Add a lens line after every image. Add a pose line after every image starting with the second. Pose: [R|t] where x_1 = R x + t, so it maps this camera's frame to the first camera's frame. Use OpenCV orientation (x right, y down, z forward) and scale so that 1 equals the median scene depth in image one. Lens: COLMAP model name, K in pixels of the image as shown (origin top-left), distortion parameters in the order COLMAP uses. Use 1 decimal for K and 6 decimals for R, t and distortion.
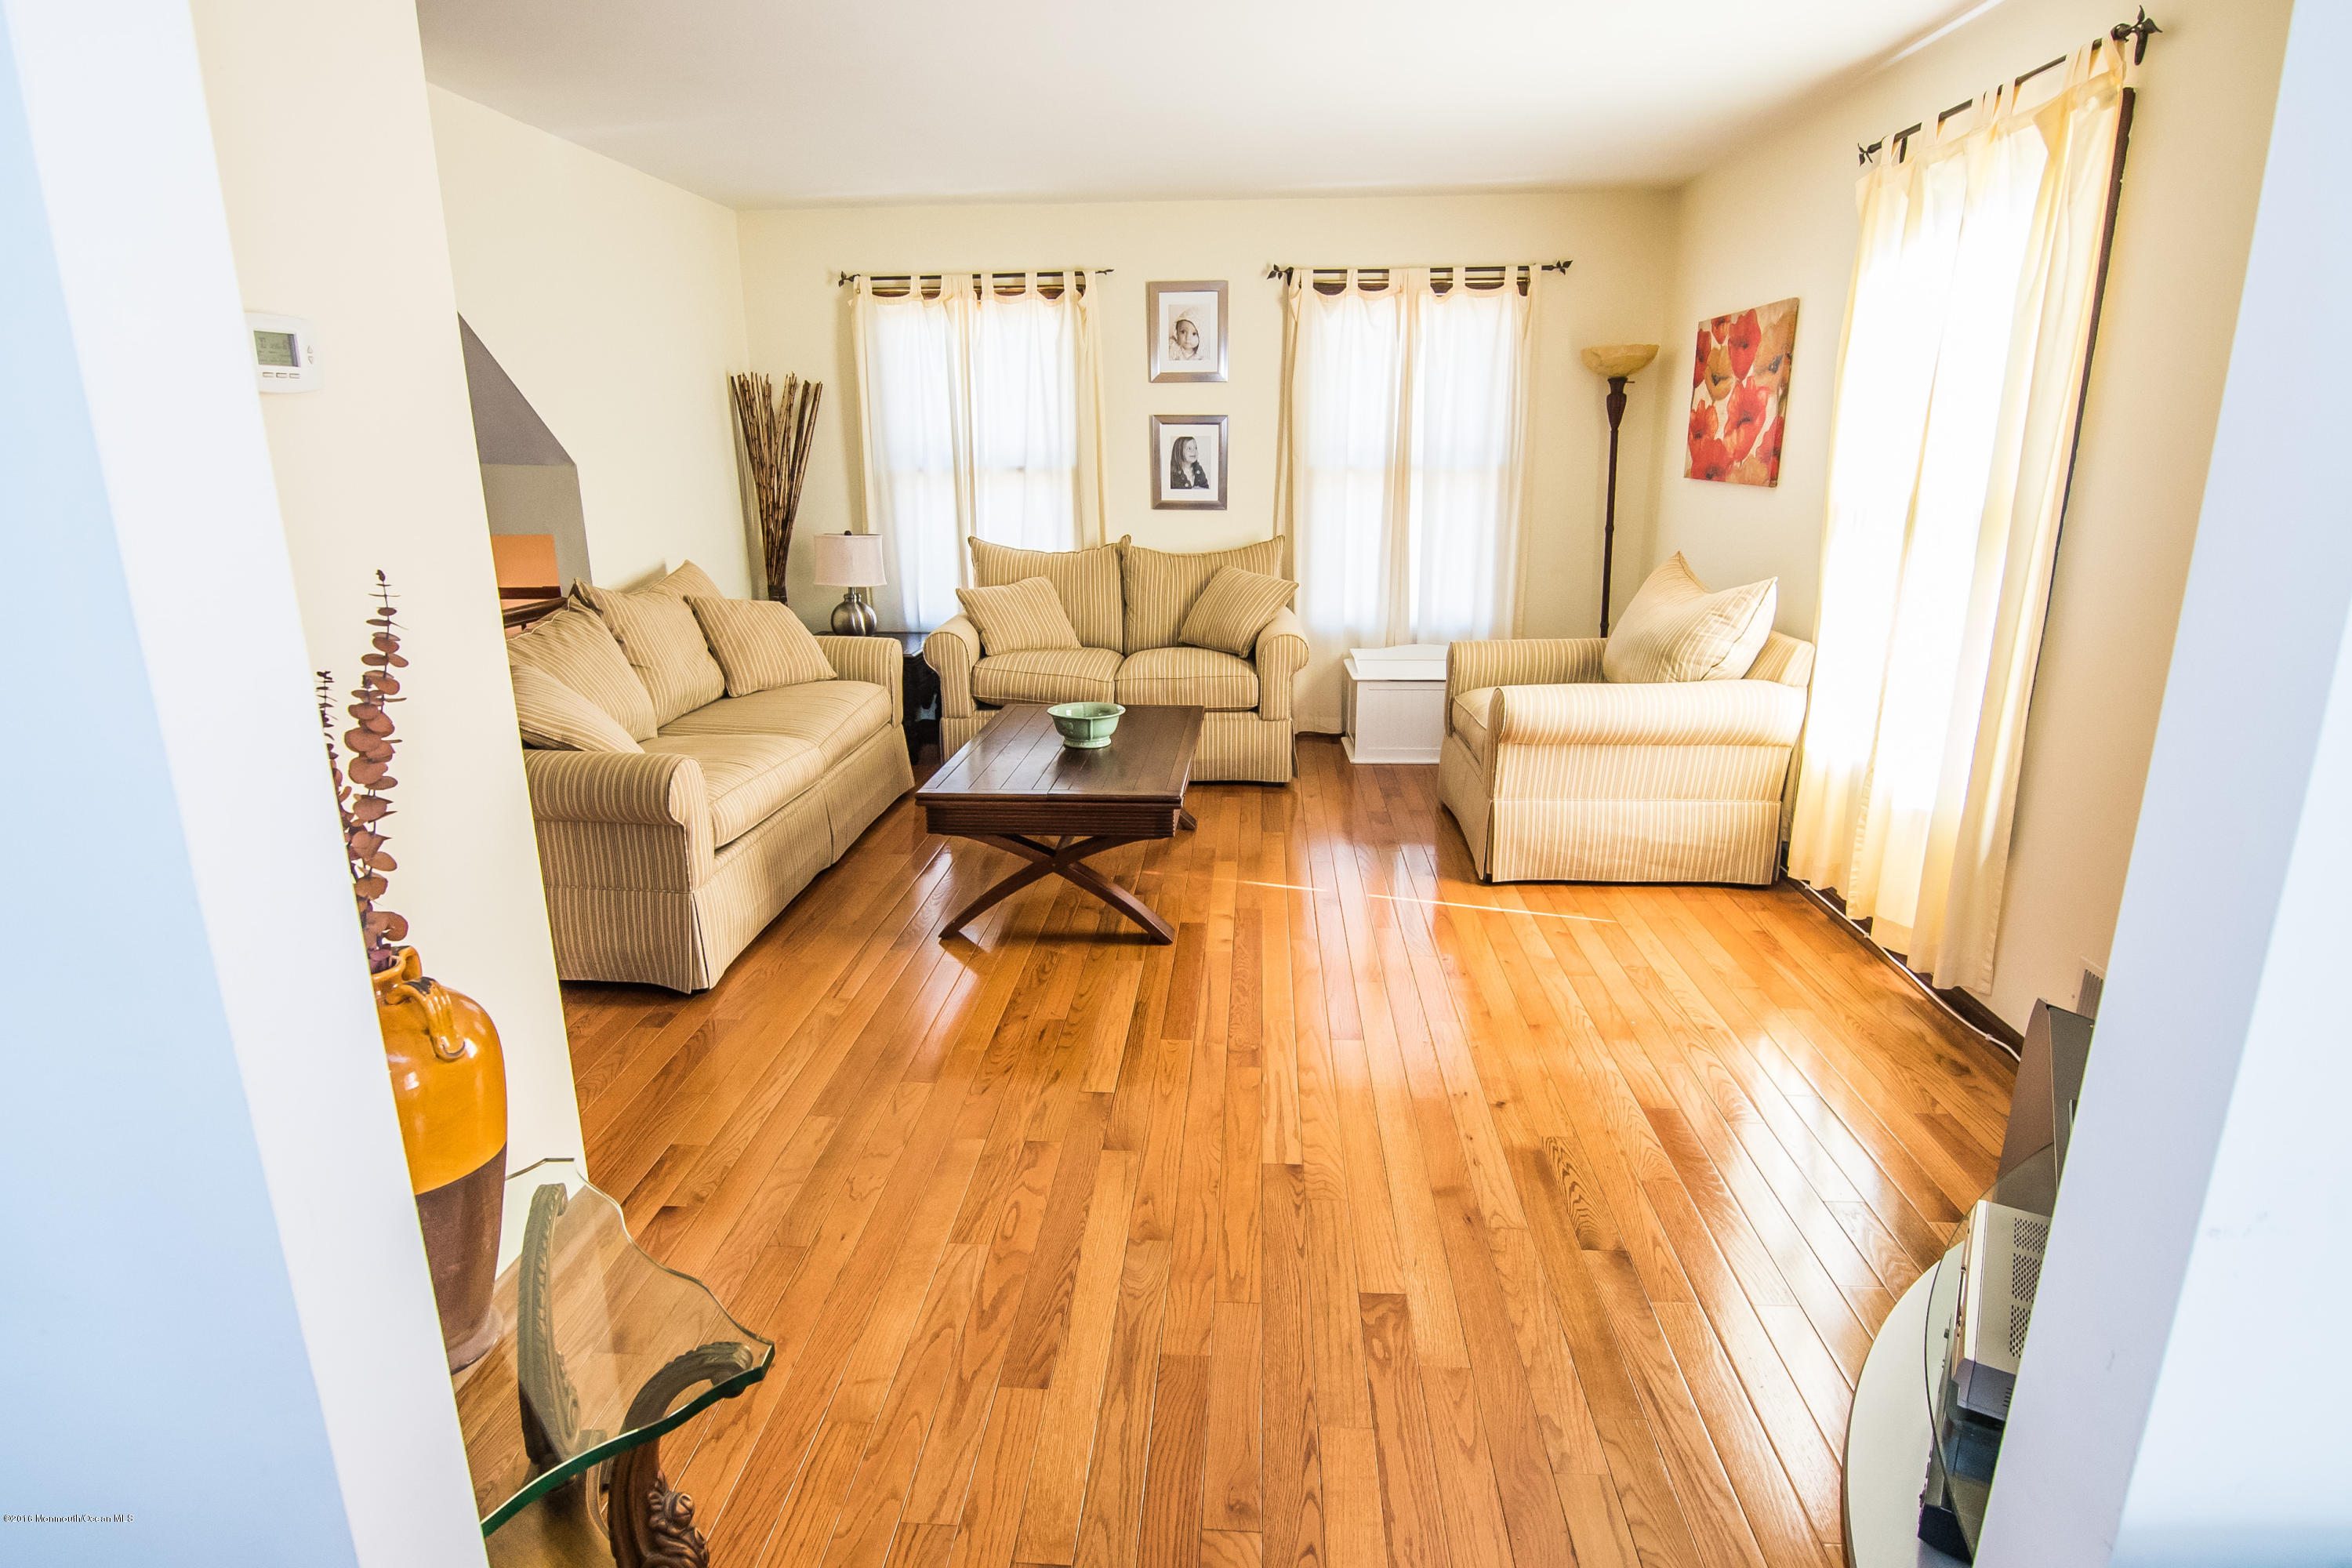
lens RADIAL K [[1225.0, 0, 1176.0], [0, 1225.0, 784.0], [0, 0, 1]] dist [0.001638, 0.000020]
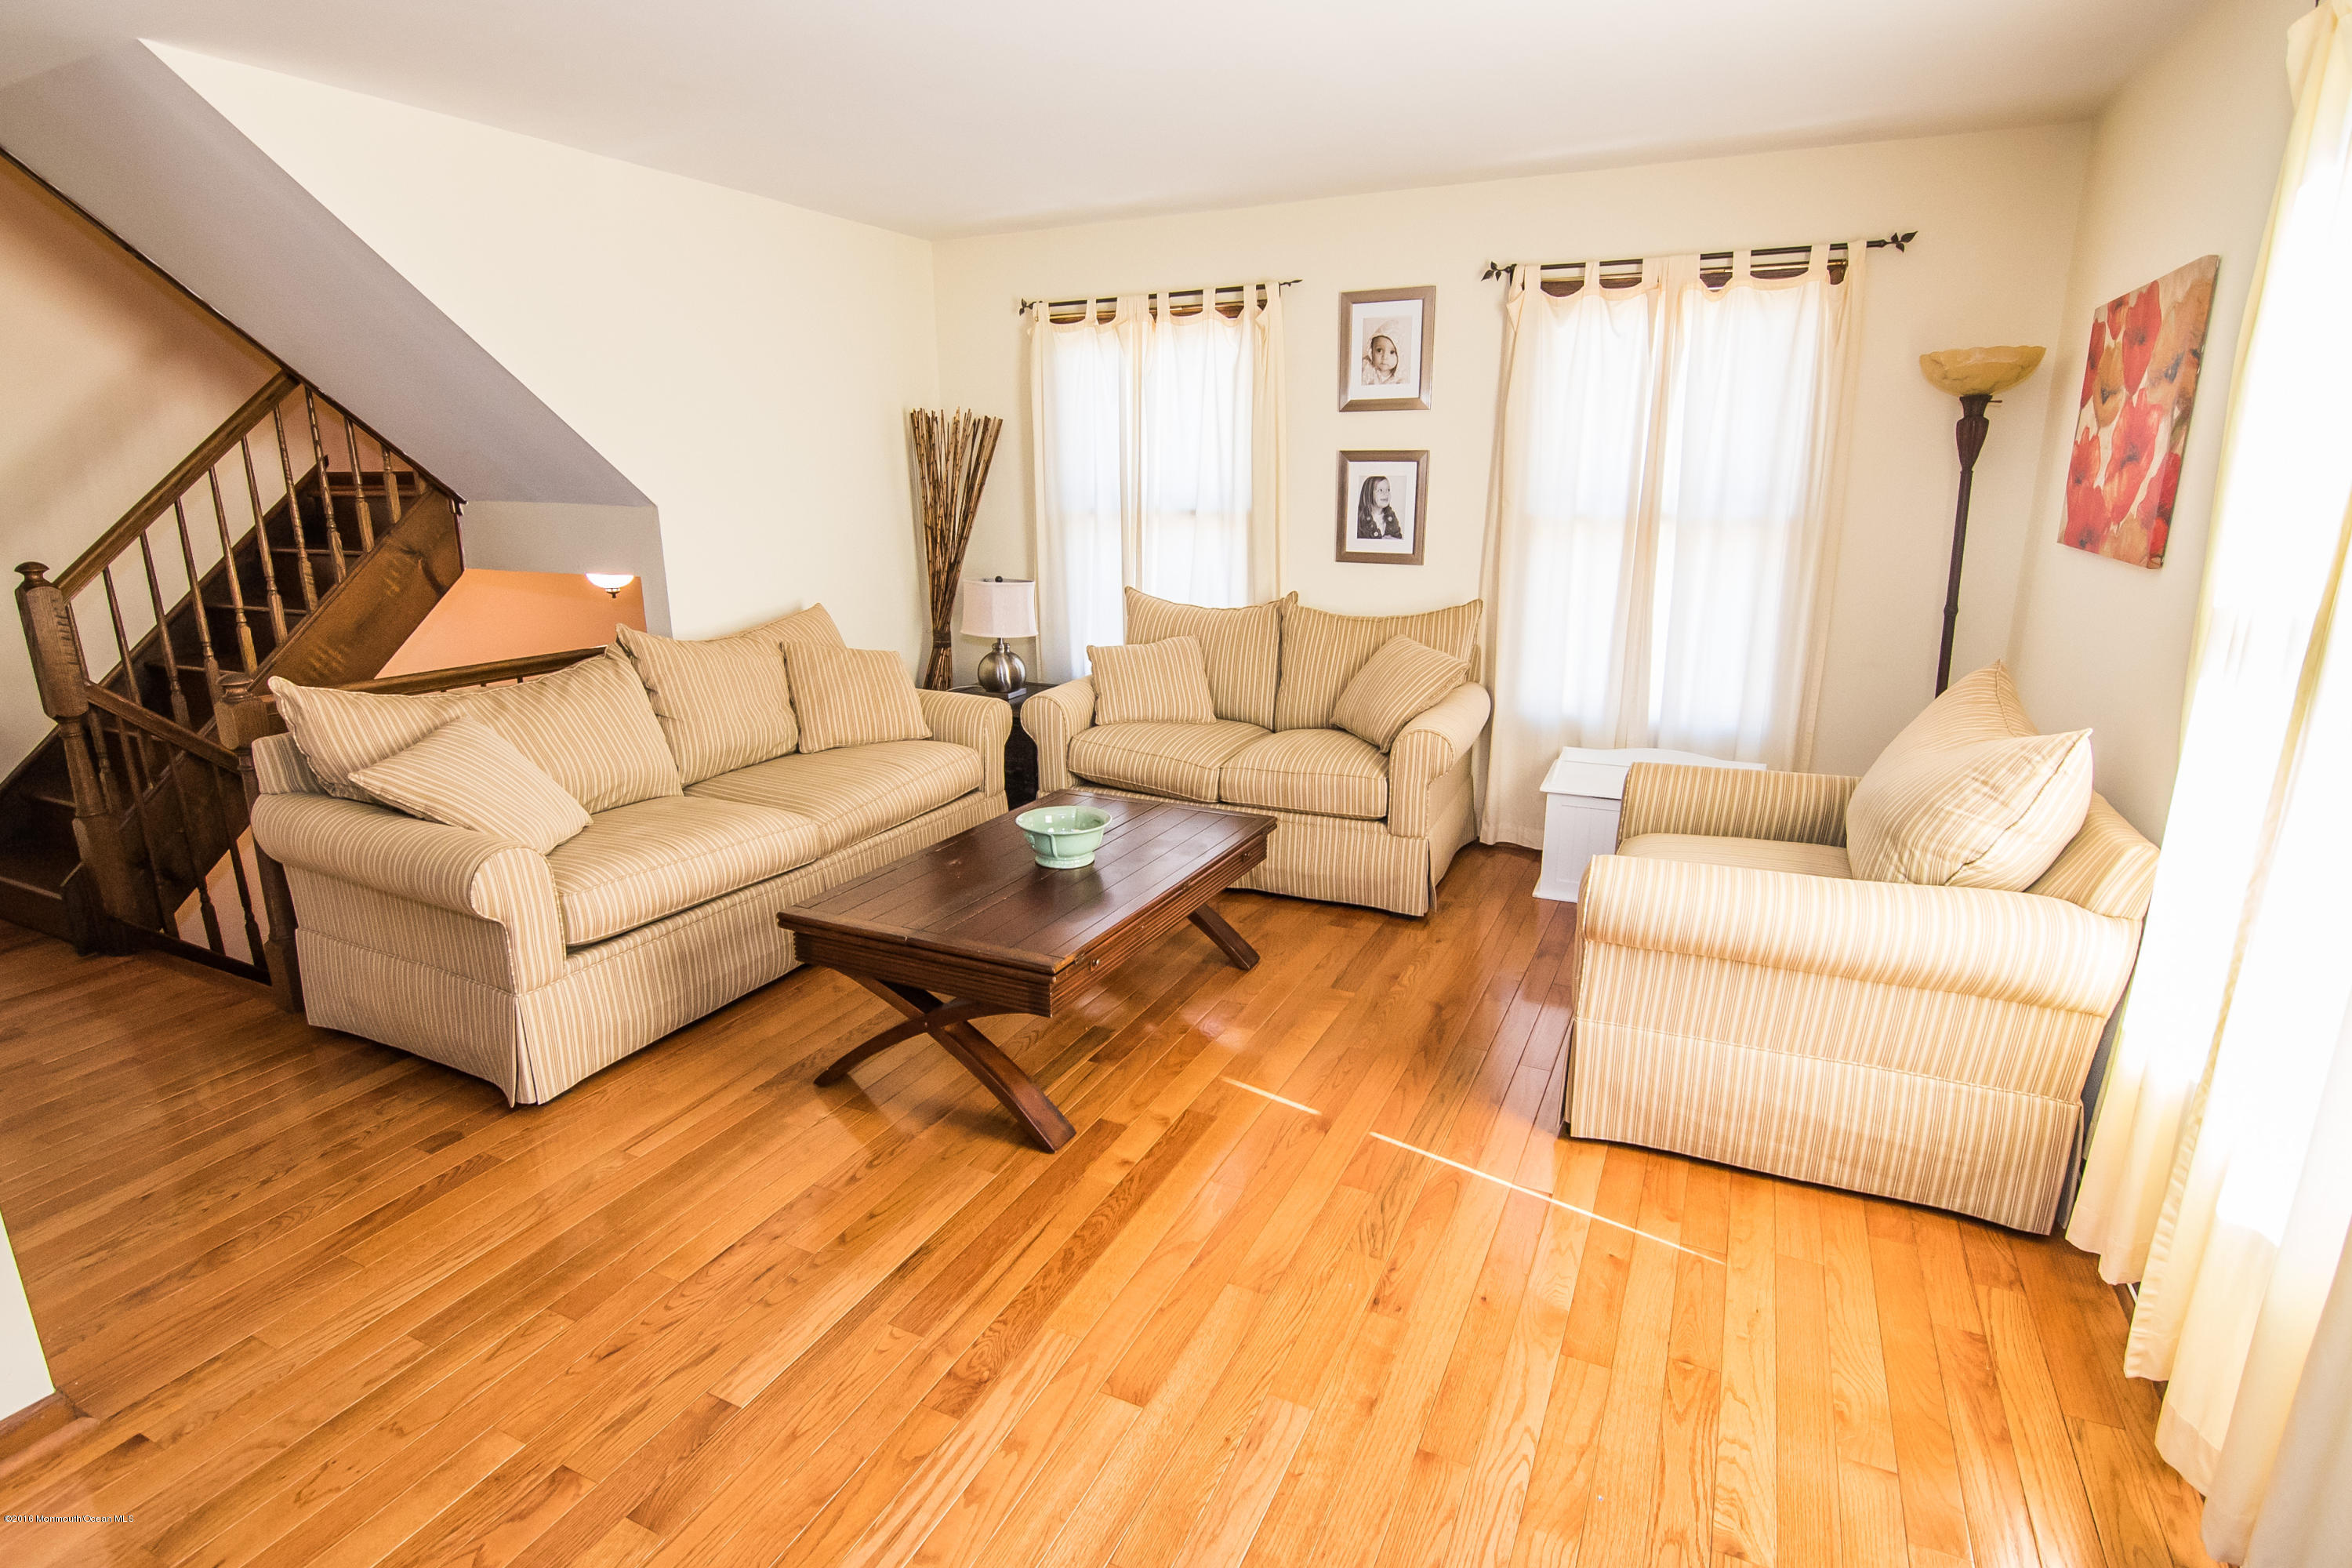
lens RADIAL K [[1181.1, 0, 1176.0], [0, 1181.1, 784.0], [0, 0, 1]] dist [-0.004583, -0.007936]
pose [[0.927794, 0.096470, -0.360406, 0.204935], [-0.101606, 0.994814, 0.004718, -0.071486], [0.358992, 0.032242, 0.932784, 0.229691]]
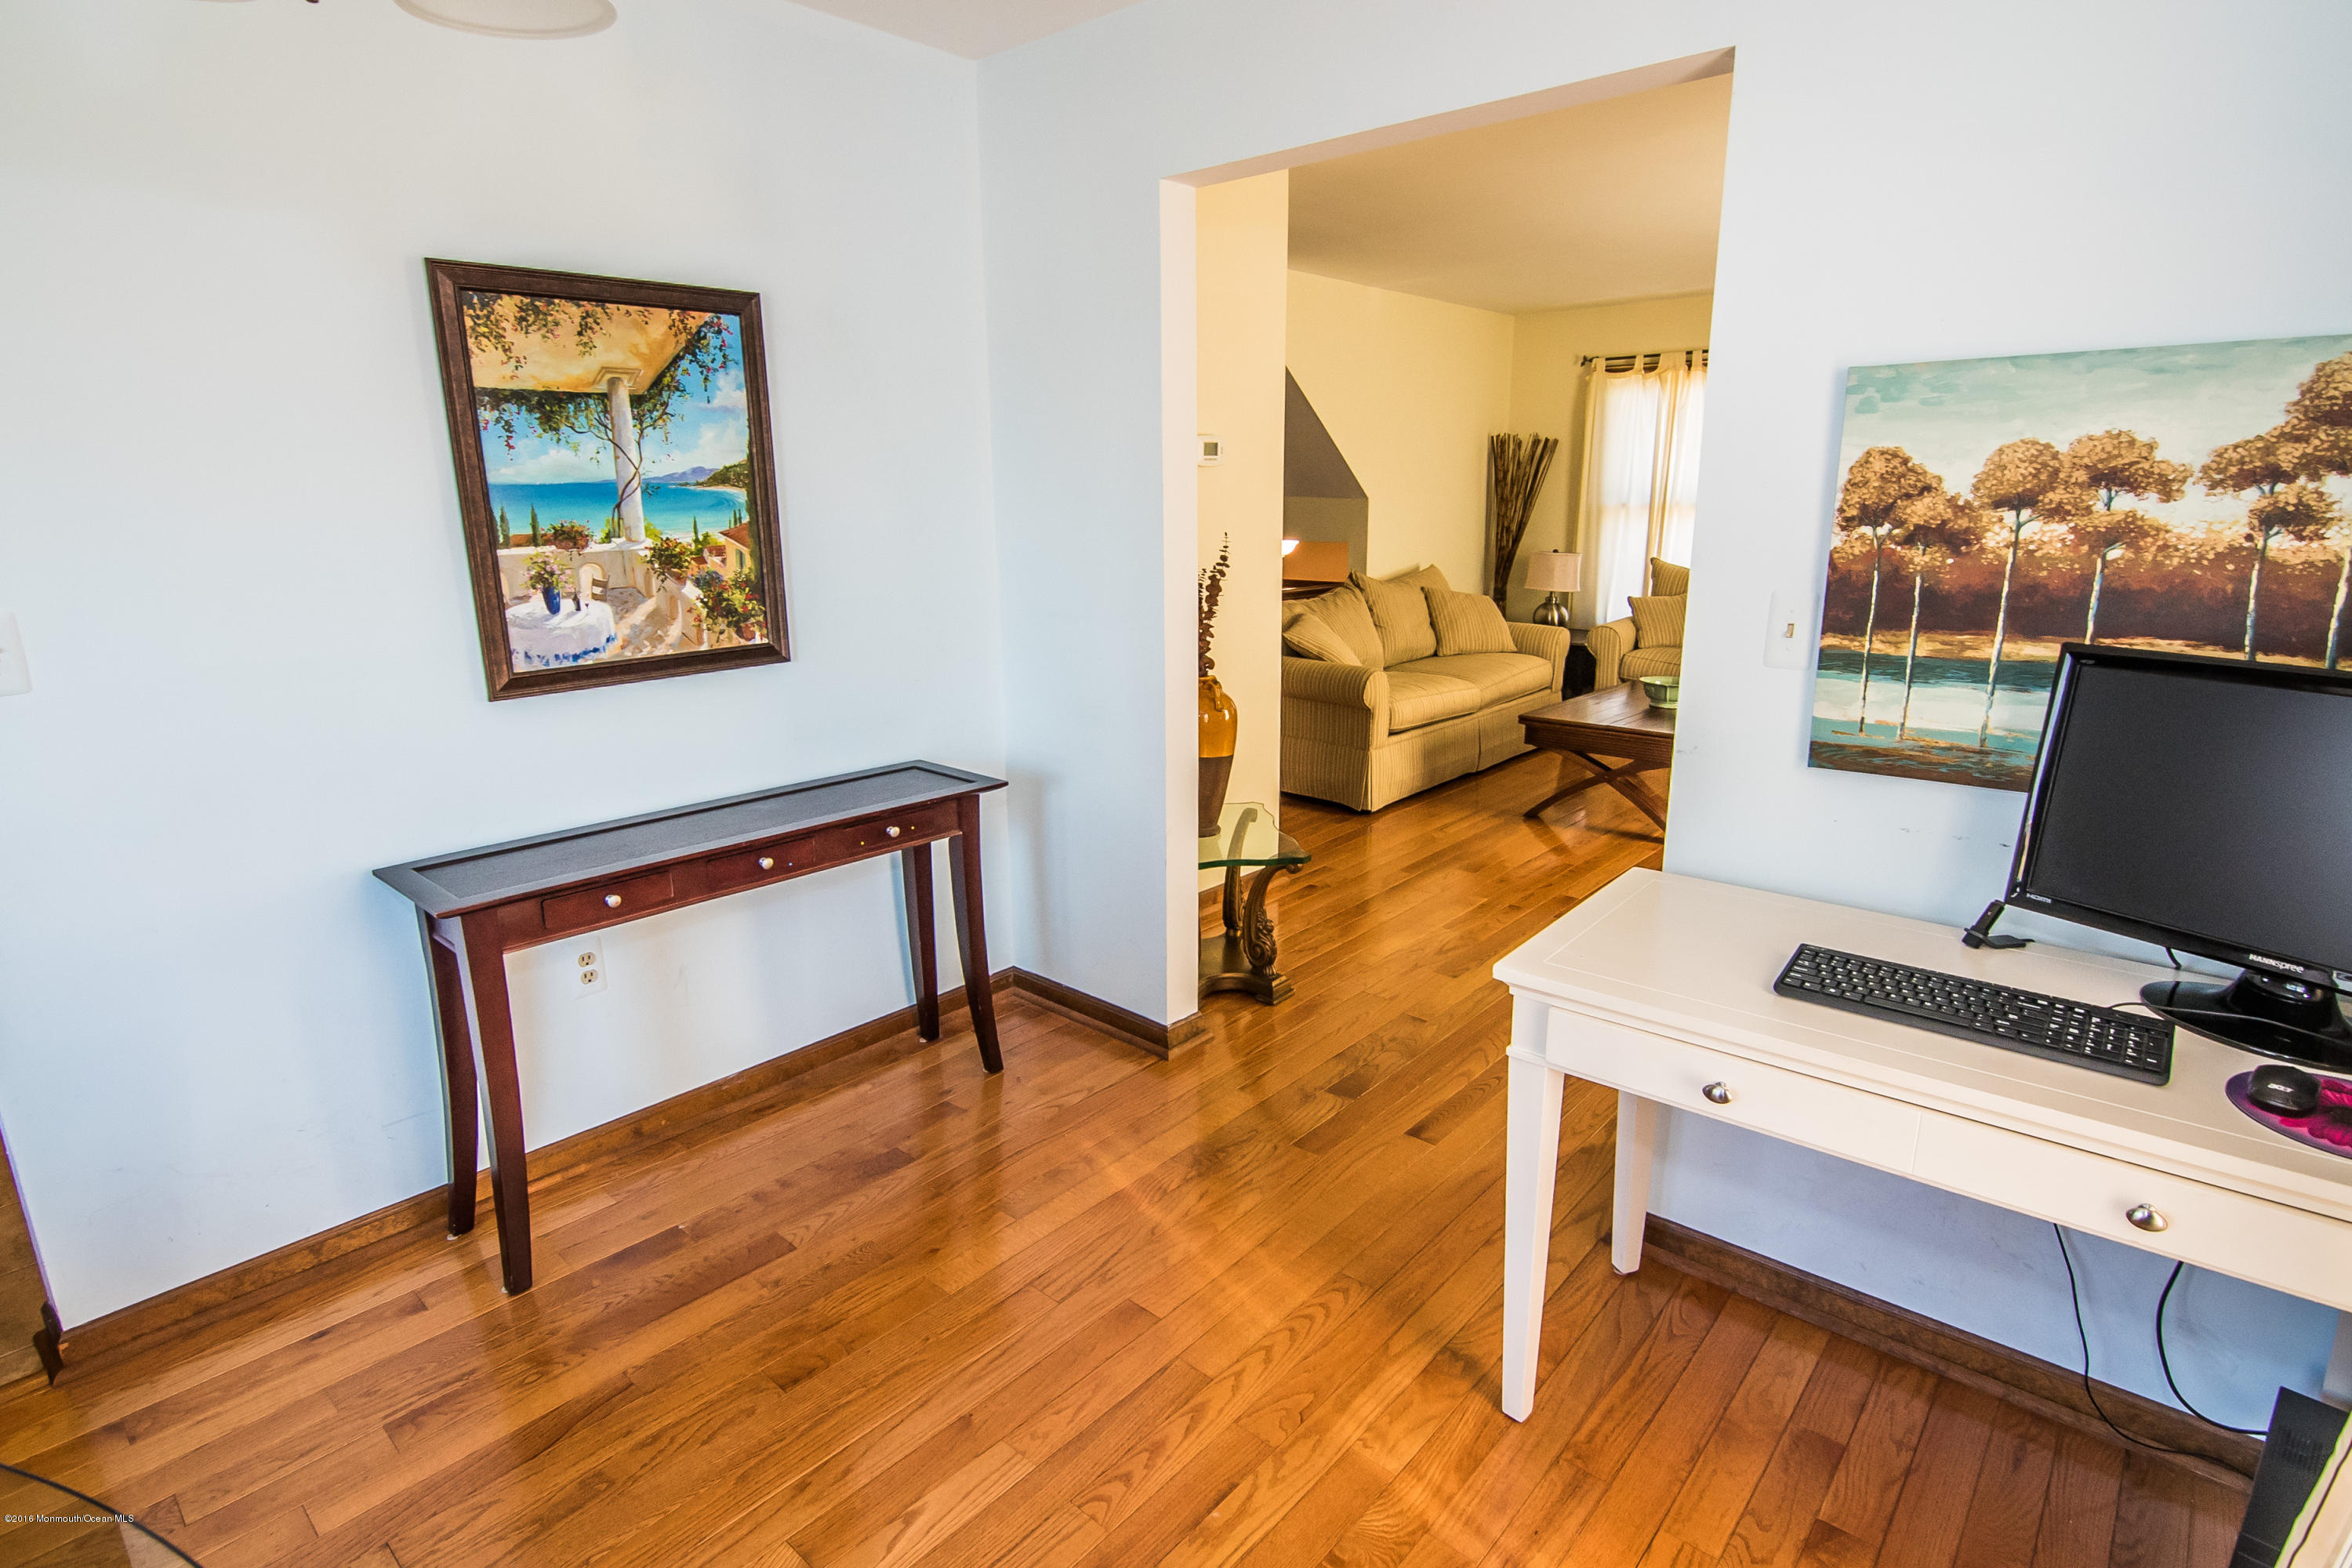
lens RADIAL K [[1181.1, 0, 1176.0], [0, 1181.1, 784.0], [0, 0, 1]] dist [-0.004583, -0.007936]
pose [[0.792715, 0.150567, -0.590705, 0.211209], [-0.162925, 0.986096, 0.032708, 0.073214], [0.587417, 0.070312, 0.806224, -0.269075]]
